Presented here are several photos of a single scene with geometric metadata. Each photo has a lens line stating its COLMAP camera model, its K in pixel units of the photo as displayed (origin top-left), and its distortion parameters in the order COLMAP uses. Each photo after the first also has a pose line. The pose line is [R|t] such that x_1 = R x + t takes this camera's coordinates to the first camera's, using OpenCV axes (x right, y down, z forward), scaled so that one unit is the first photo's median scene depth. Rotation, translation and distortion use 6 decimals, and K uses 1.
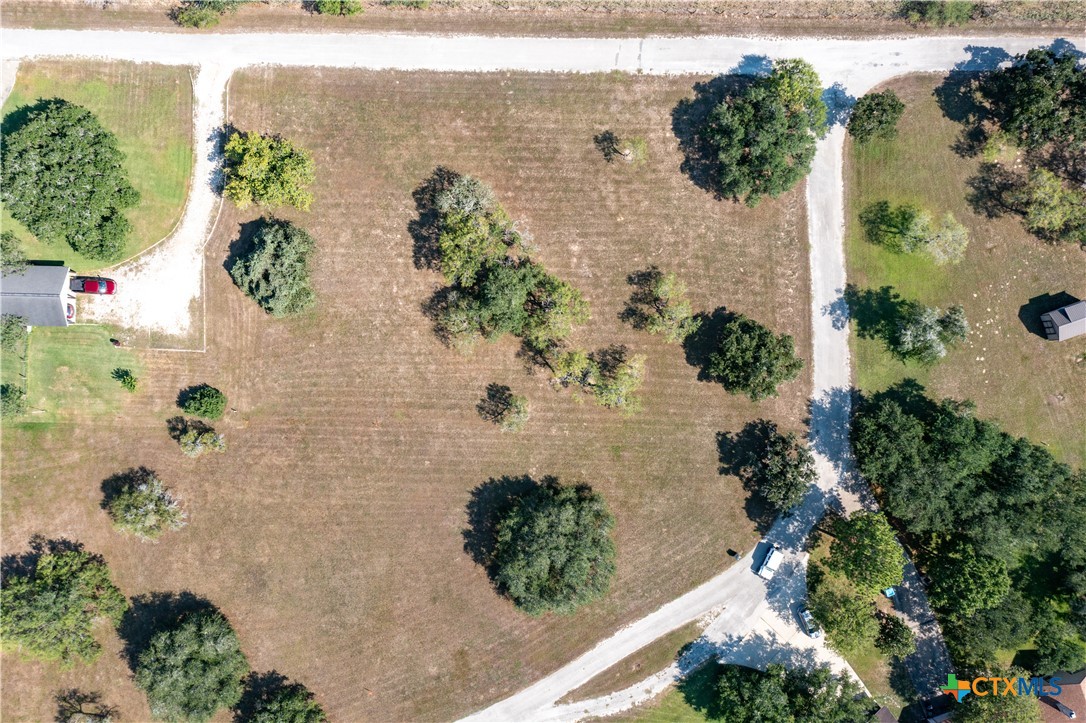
lens RADIAL K [[857.5, 0, 534.4], [0, 857.5, 359.1], [0, 0, 1]] dist [0.002147, 0.002505]
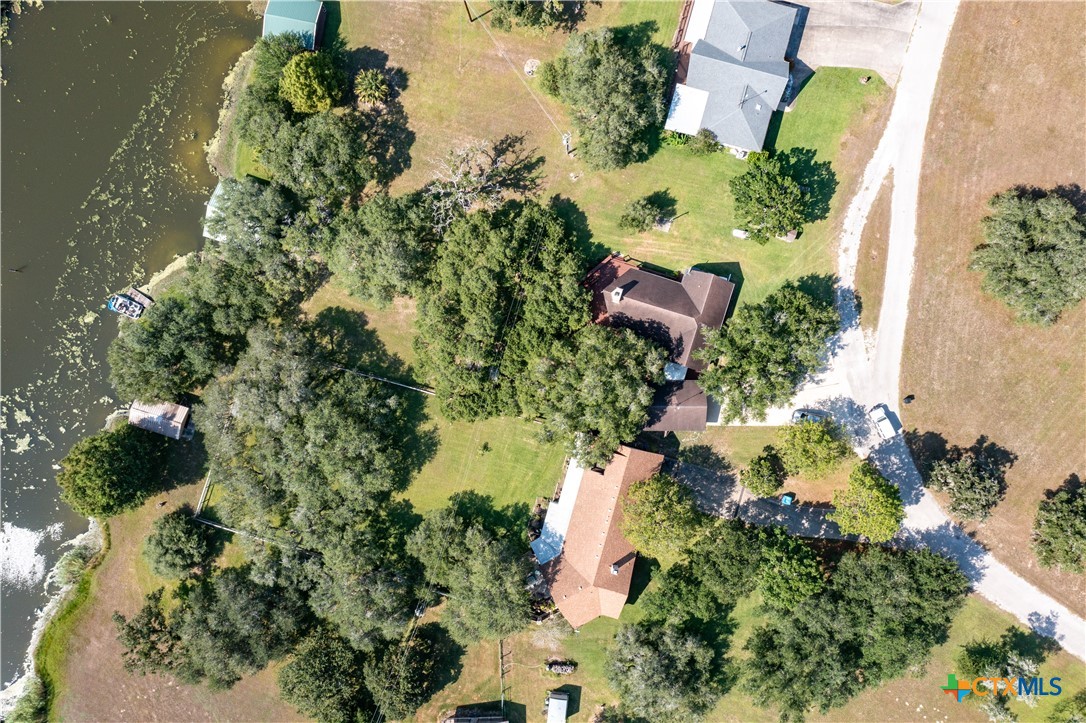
lens RADIAL K [[857.5, 0, 534.4], [0, 857.5, 359.1], [0, 0, 1]] dist [0.002147, 0.002505]
pose [[-0.590665, 0.806074, 0.036867, 0.417486], [-0.806132, -0.591489, 0.017102, 0.593180], [0.035592, -0.019618, 0.999174, -0.023730]]
